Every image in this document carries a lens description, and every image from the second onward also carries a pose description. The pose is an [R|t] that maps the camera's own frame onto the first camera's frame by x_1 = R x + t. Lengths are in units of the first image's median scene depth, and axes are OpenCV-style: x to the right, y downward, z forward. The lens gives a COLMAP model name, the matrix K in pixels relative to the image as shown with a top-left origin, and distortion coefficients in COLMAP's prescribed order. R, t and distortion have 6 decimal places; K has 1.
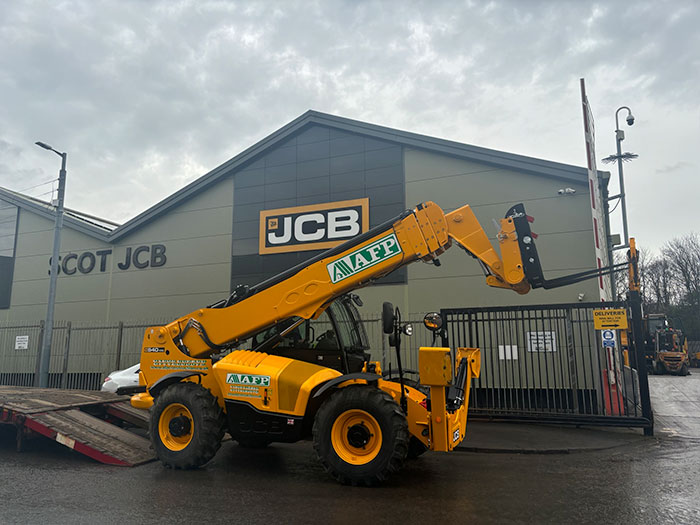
lens RADIAL K [[526.2, 0, 348.4], [0, 526.2, 272.0], [0, 0, 1]] dist [0.038323, -0.039565]
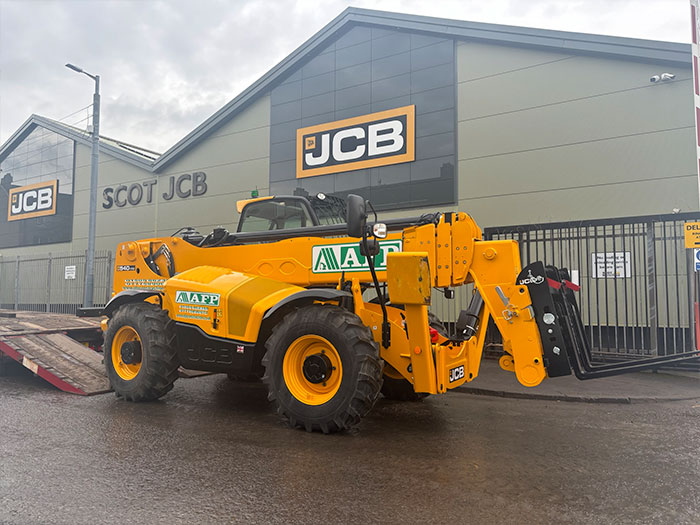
lens RADIAL K [[526.2, 0, 348.4], [0, 526.2, 272.0], [0, 0, 1]] dist [0.038323, -0.039565]
pose [[0.985137, 0.002303, -0.171757, 0.114951], [0.015823, 0.994442, 0.104092, 0.053036], [0.171042, -0.105262, 0.979625, 0.158216]]
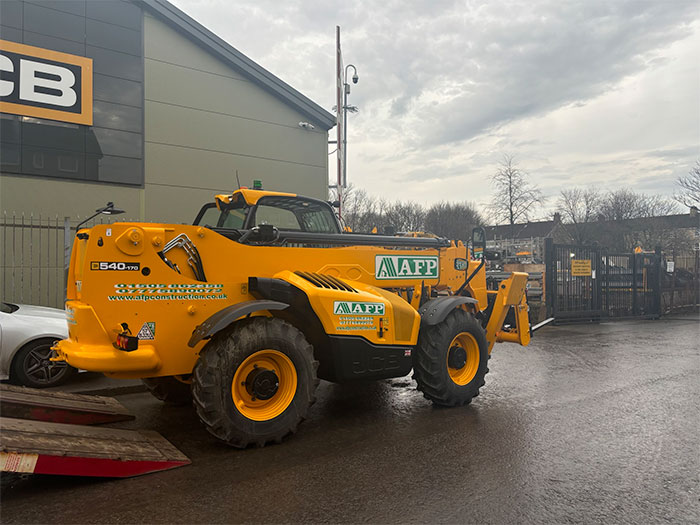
lens RADIAL K [[526.2, 0, 348.4], [0, 526.2, 272.0], [0, 0, 1]] dist [0.038323, -0.039565]
pose [[0.525807, 0.011029, 0.850532, -0.553677], [-0.140405, 0.987325, 0.073997, 0.061267], [-0.838936, -0.158327, 0.520691, 0.396091]]
